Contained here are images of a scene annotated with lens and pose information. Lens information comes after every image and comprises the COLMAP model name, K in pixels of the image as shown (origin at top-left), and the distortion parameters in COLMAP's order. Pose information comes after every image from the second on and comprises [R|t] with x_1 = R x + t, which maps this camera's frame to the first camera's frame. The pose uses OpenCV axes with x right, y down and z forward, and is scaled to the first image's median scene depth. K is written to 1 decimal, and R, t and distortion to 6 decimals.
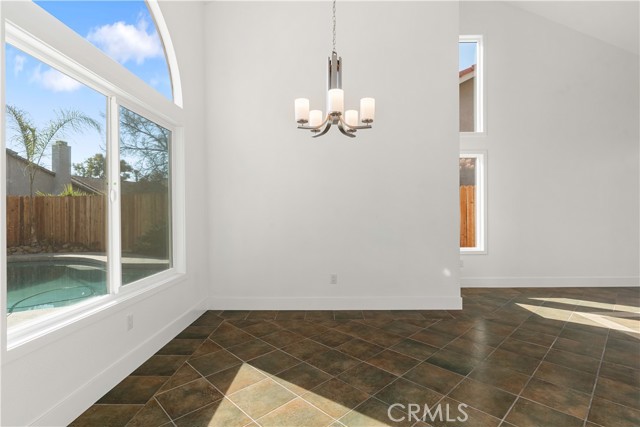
lens RADIAL K [[314.2, 0, 323.7], [0, 314.2, 214.9], [0, 0, 1]] dist [-0.000472, -0.000009]
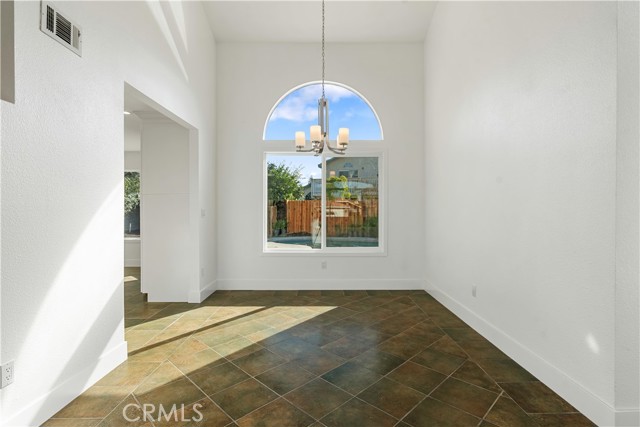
lens RADIAL K [[310.4, 0, 320.0], [0, 310.4, 213.5], [0, 0, 1]] dist [-0.001974, -0.000286]
pose [[-0.012532, 0.003522, -0.999915, 0.972976], [0.005032, 0.999981, 0.003460, -0.004254], [0.999909, -0.004988, -0.012549, 0.690707]]
